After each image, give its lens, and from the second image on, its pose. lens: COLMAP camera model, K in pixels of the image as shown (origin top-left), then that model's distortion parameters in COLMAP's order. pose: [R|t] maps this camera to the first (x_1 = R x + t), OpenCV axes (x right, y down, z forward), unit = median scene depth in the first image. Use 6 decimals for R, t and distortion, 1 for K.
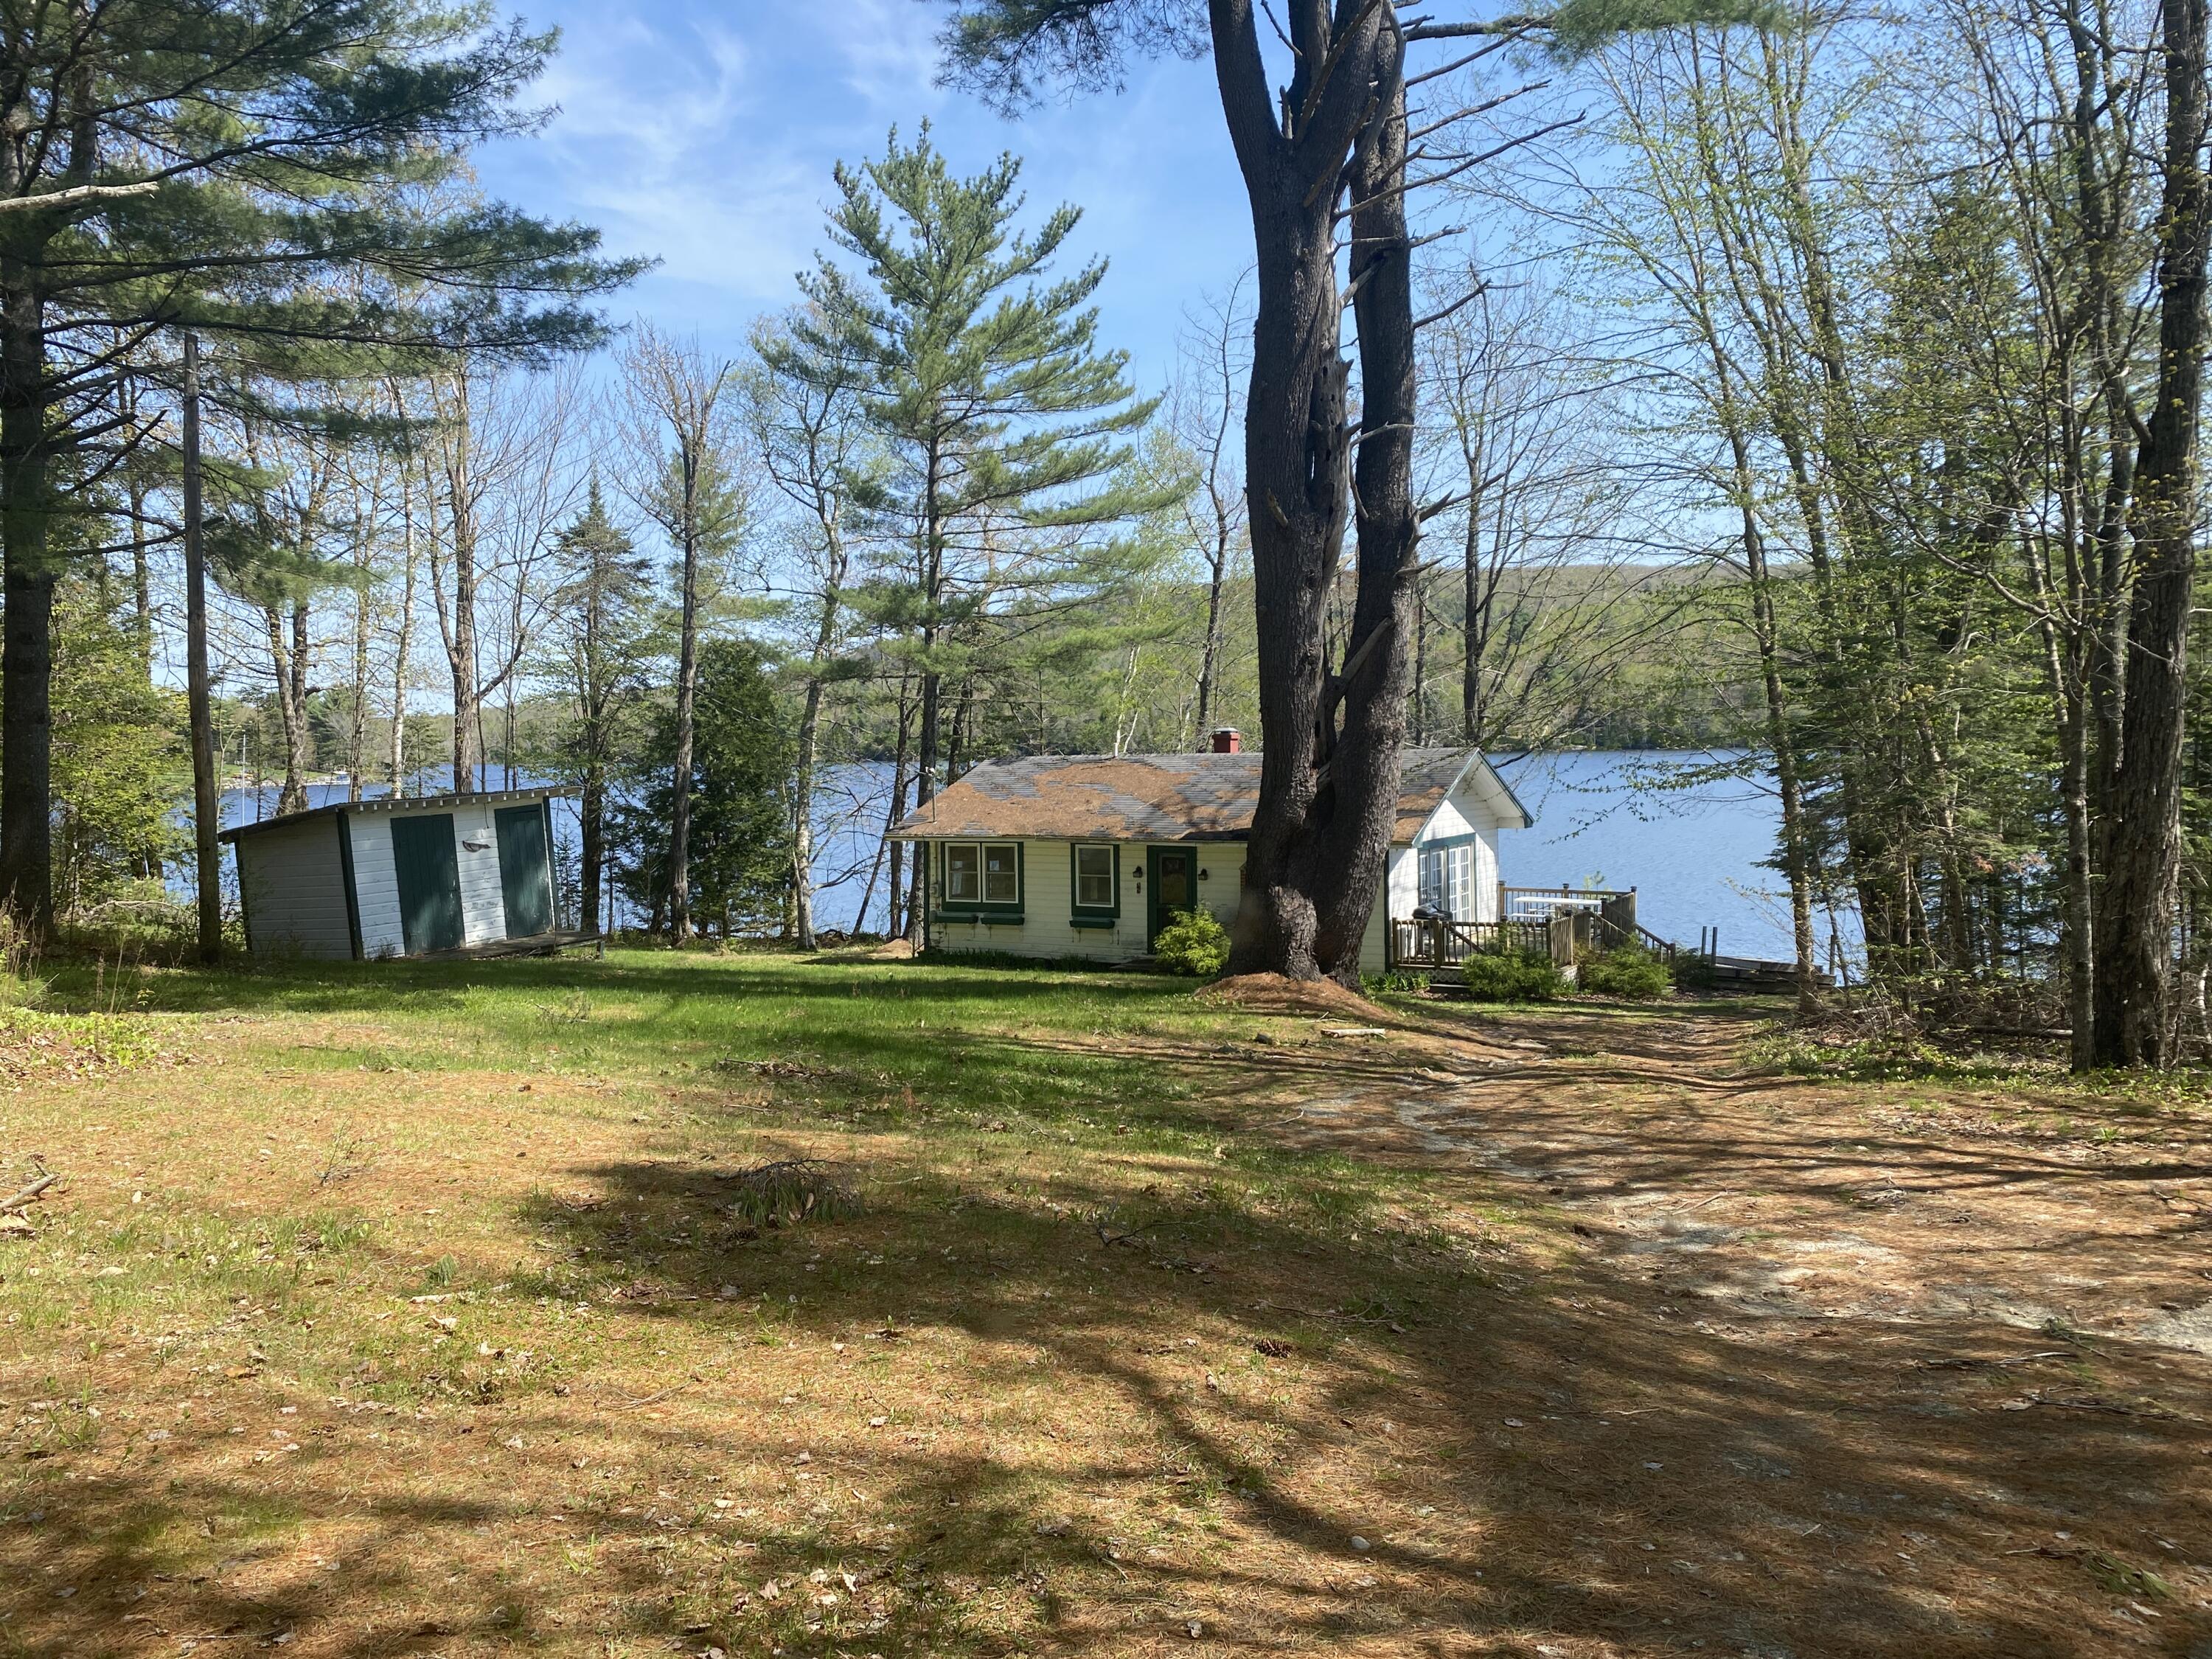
lens RADIAL K [[1669.3, 0, 1117.6], [0, 1669.3, 824.2], [0, 0, 1]] dist [0.064791, -0.068681]
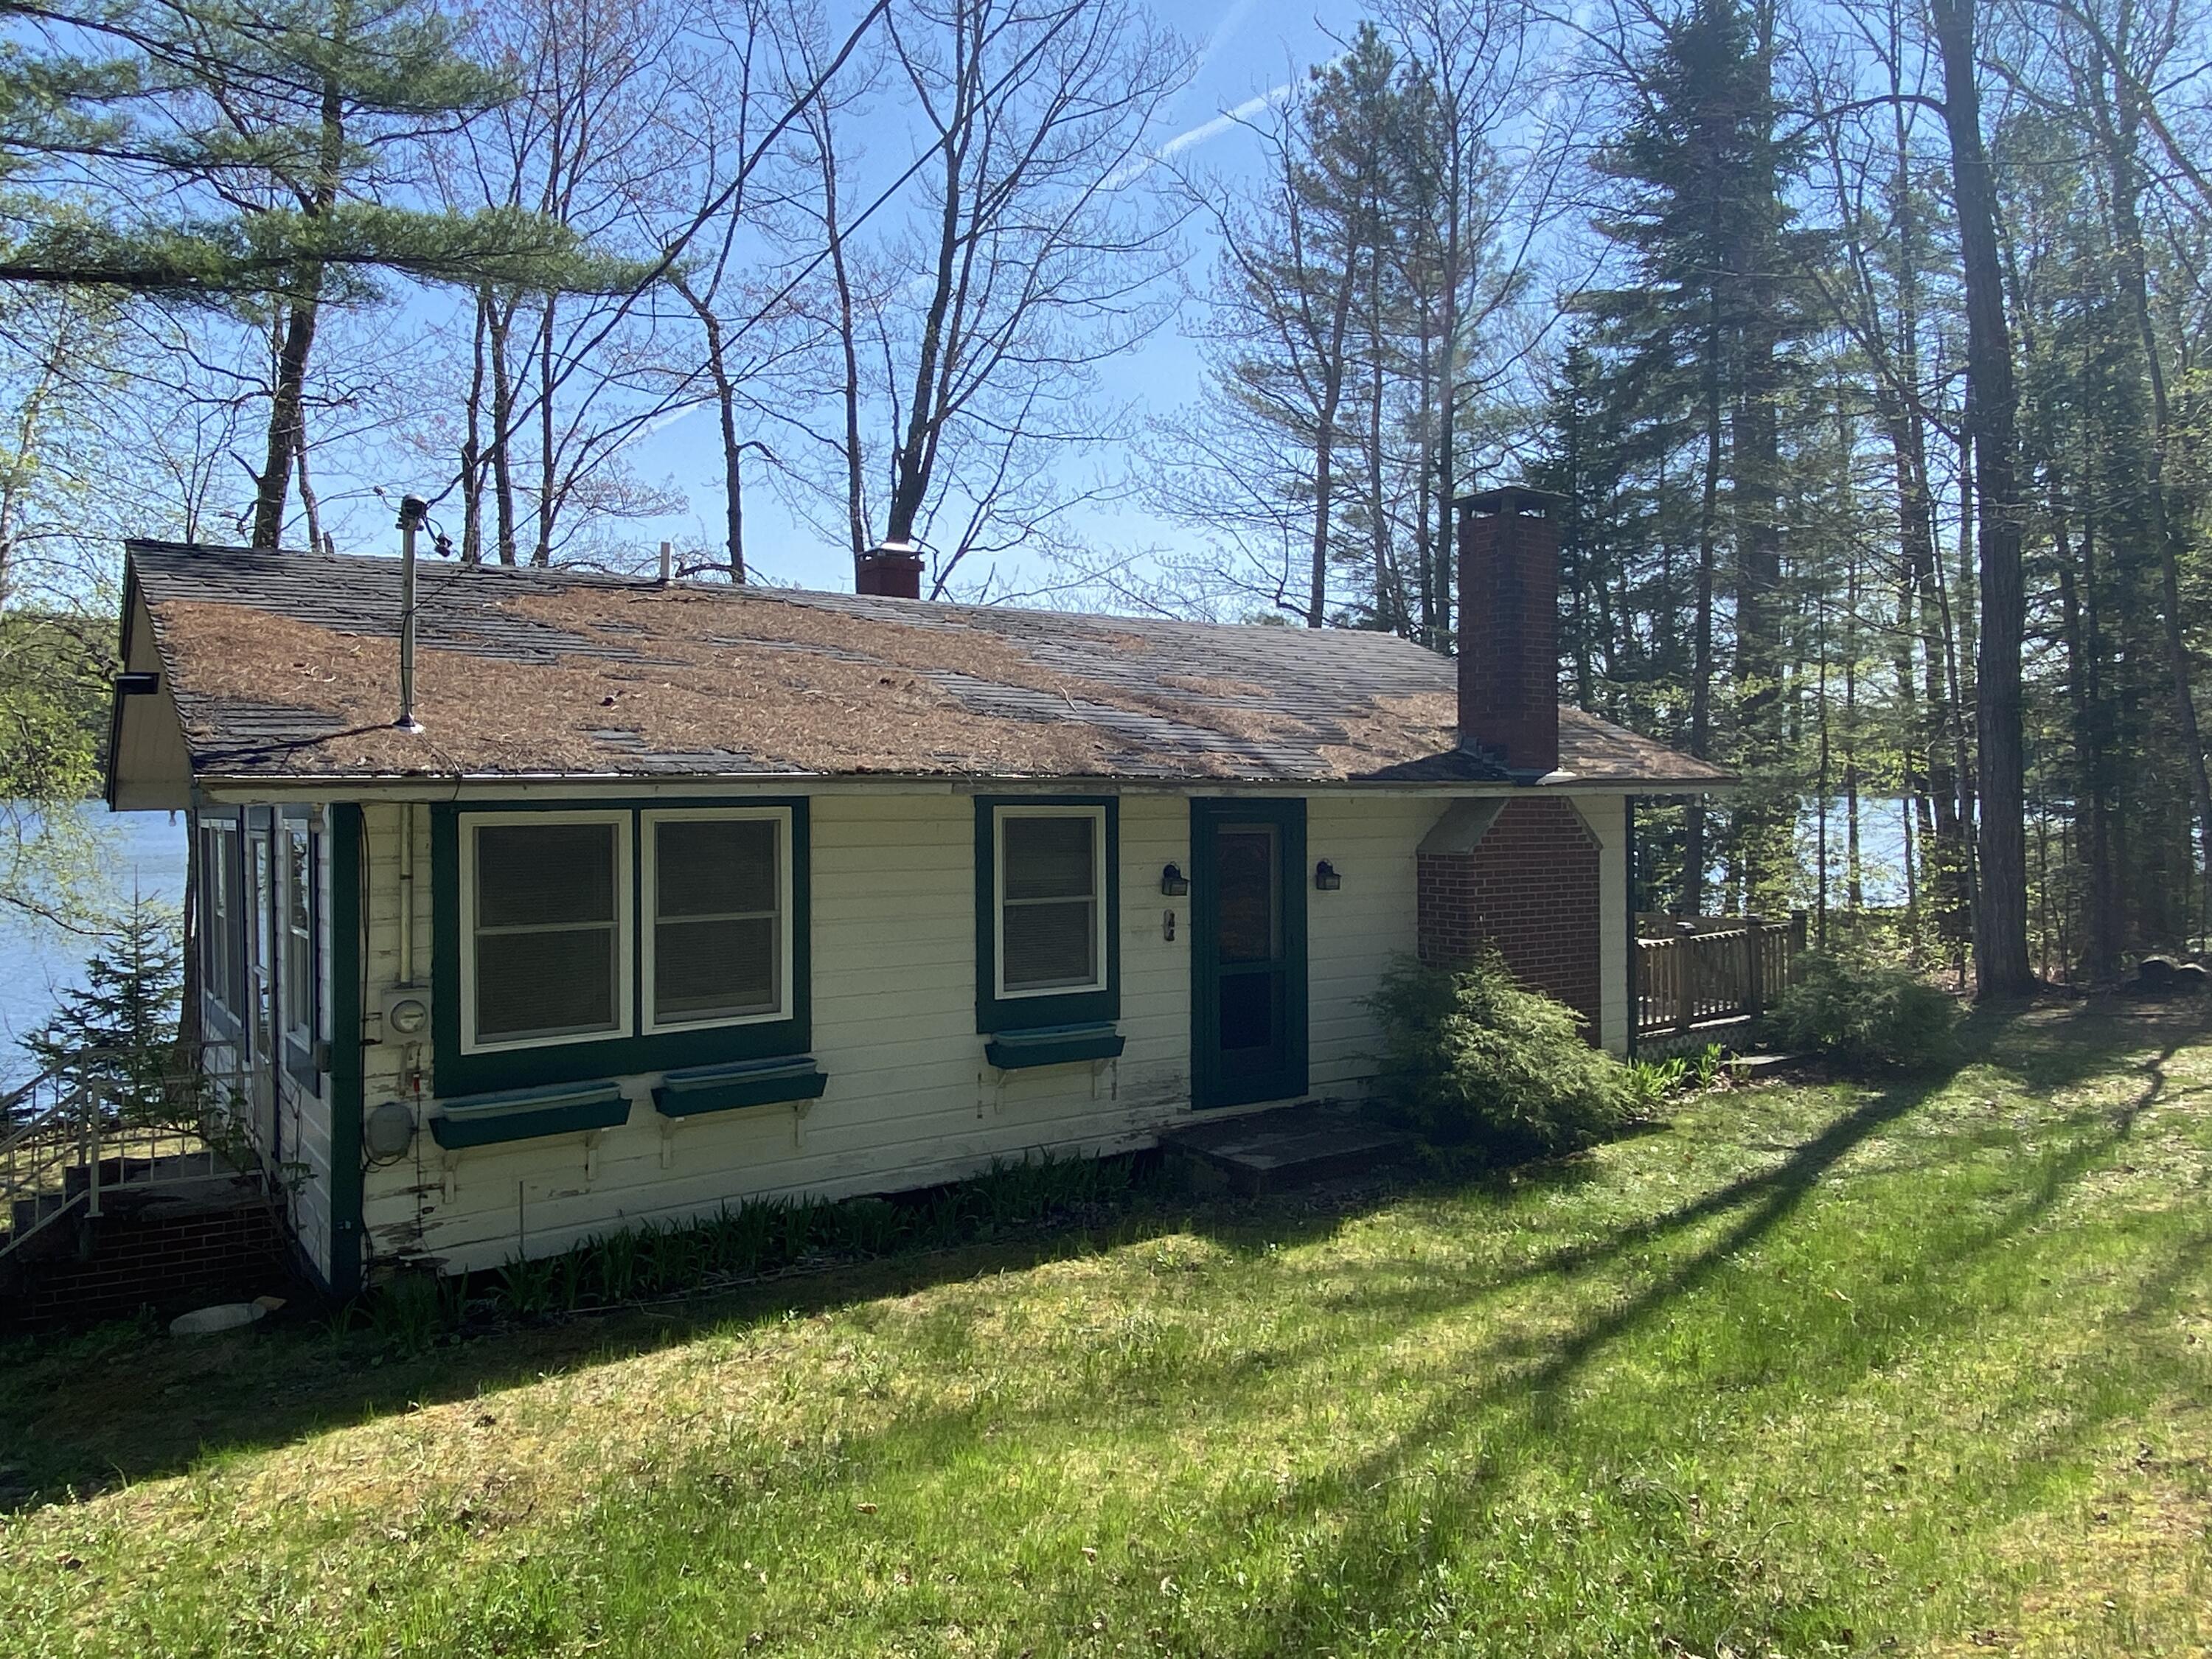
lens RADIAL K [[1502.7, 0, 1110.3], [0, 1502.7, 831.3], [0, 0, 1]] dist [0.035416, -0.030392]
pose [[0.437542, -0.012300, 0.899114, -0.267210], [0.038314, 0.999253, -0.004975, 0.019055], [-0.898382, 0.036625, 0.437686, 0.845869]]
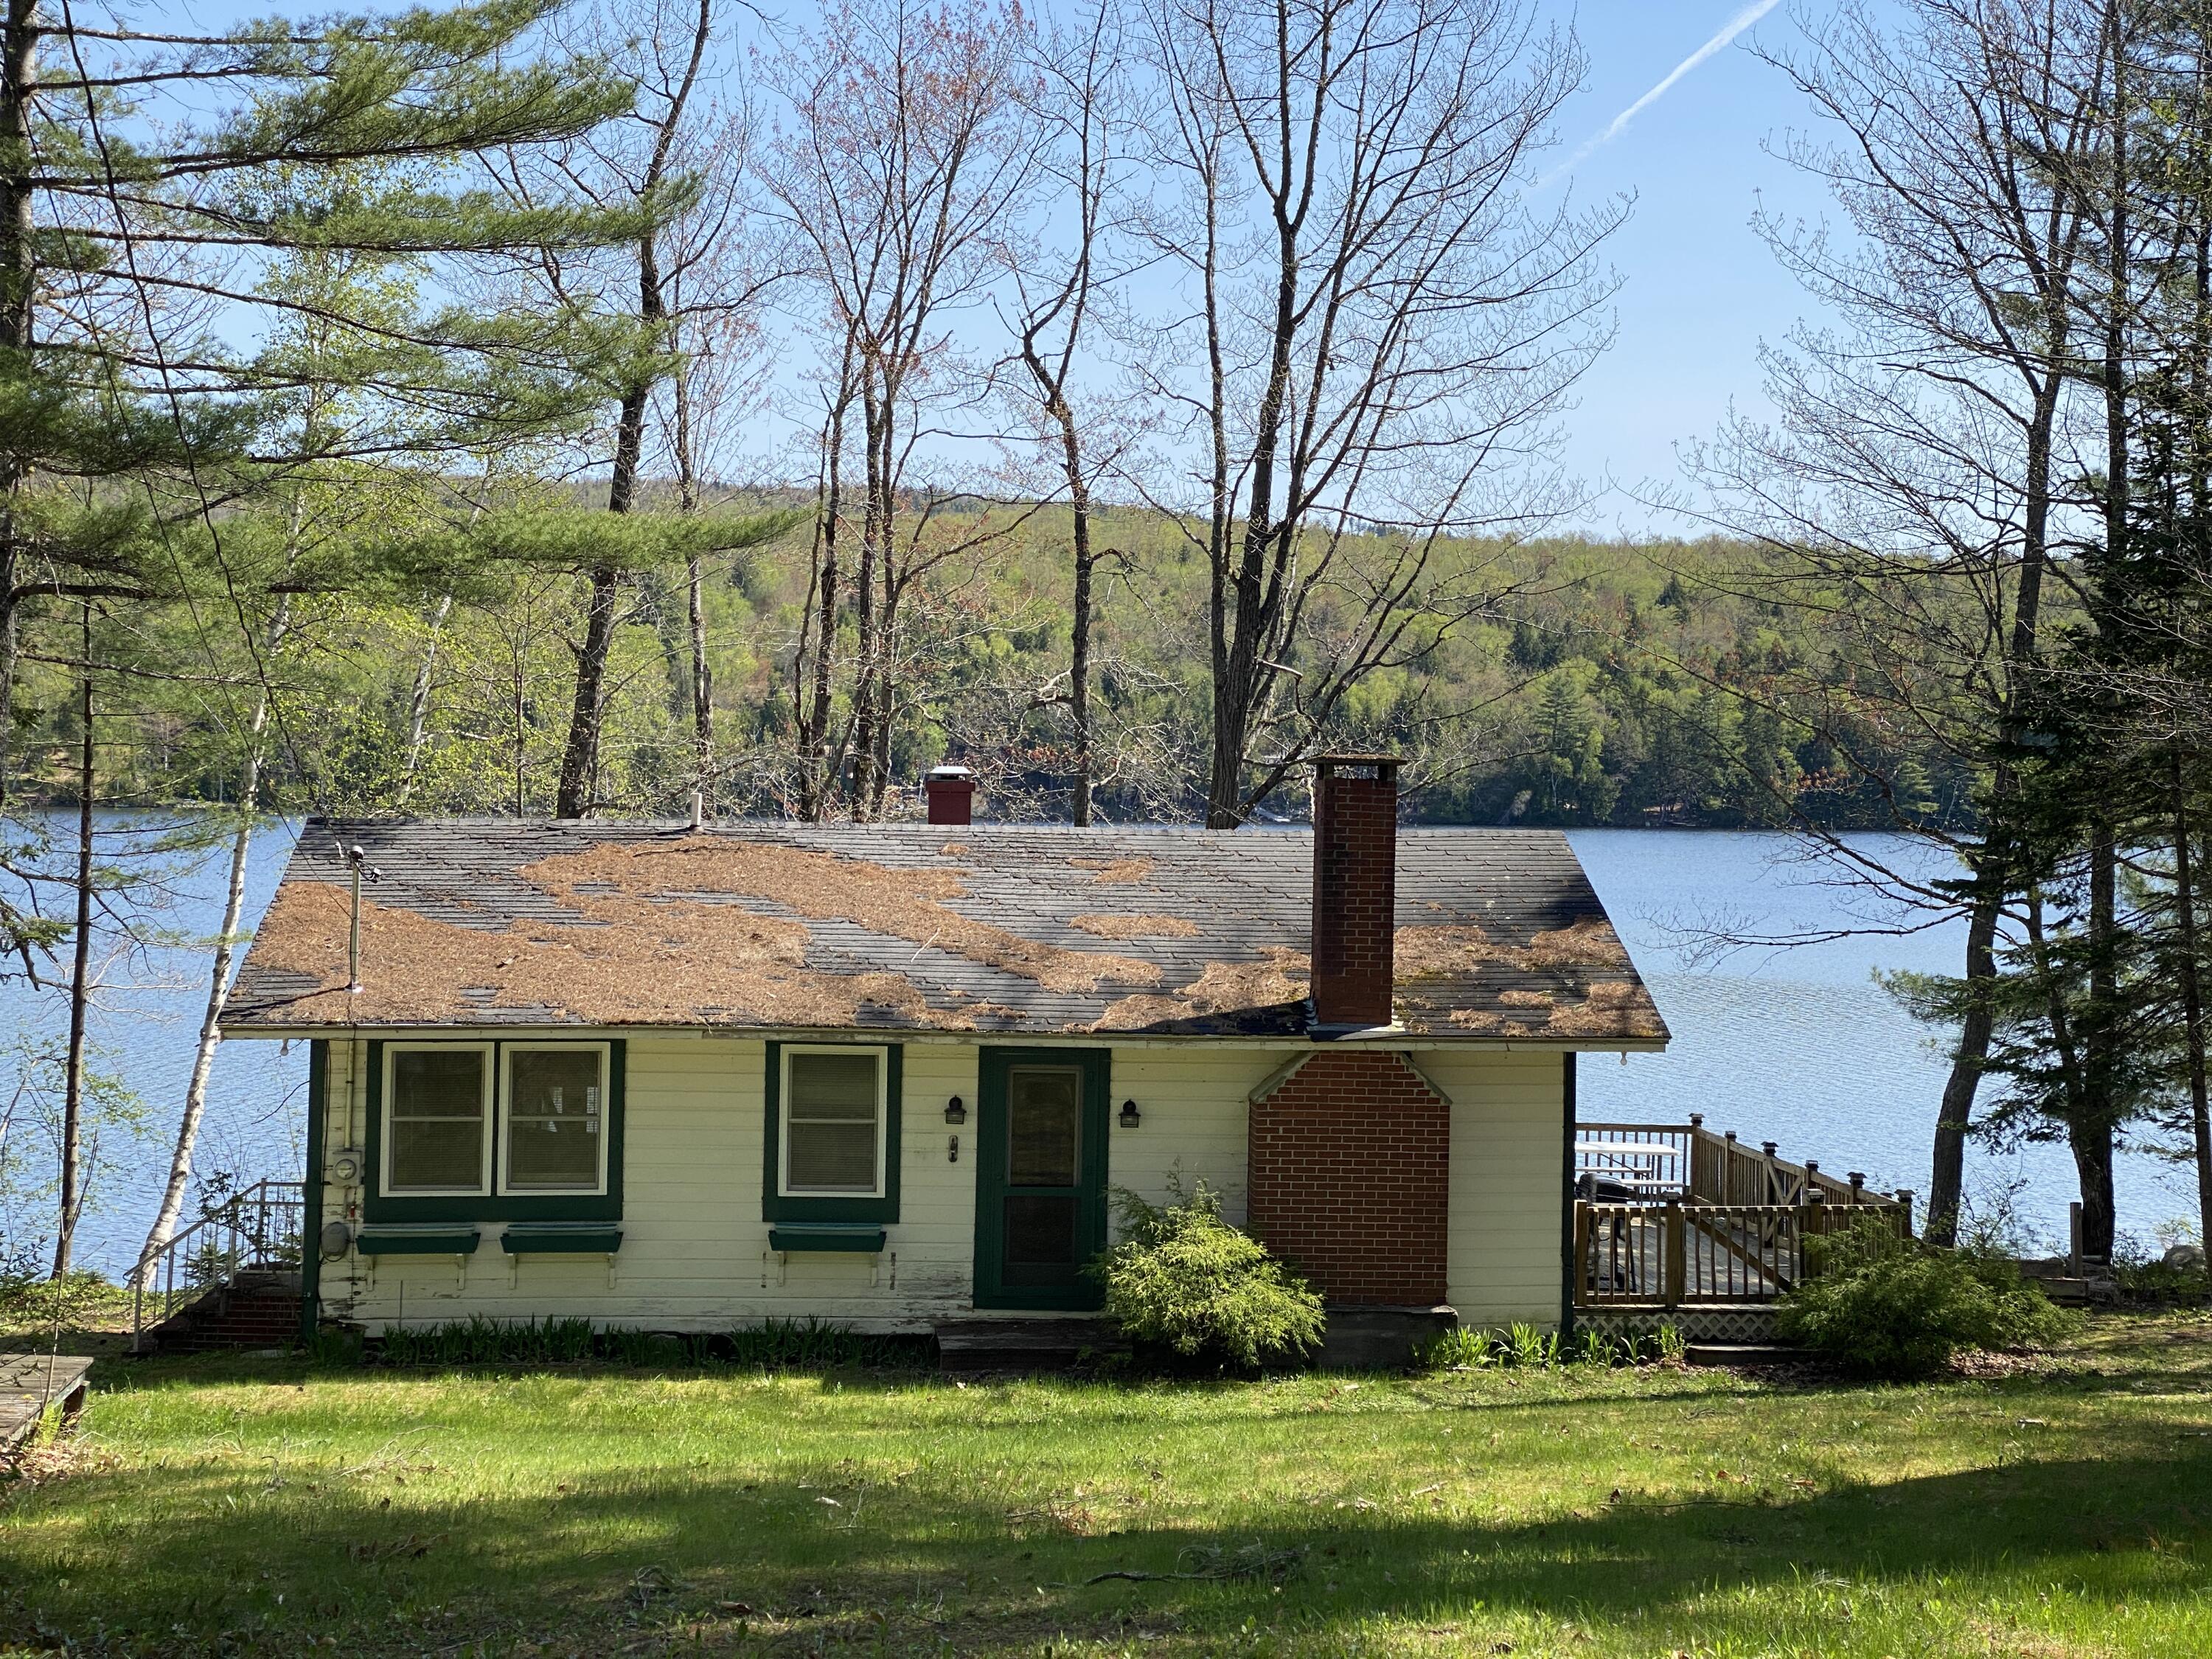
lens RADIAL K [[3241.0, 0, 1146.7], [0, 3241.0, 833.5], [0, 0, 1]] dist [0.114229, 0.000000]
pose [[0.834331, 0.023984, 0.550742, -0.381785], [-0.003655, 0.999272, -0.037979, -0.009308], [-0.551252, 0.029674, 0.833811, 0.288682]]
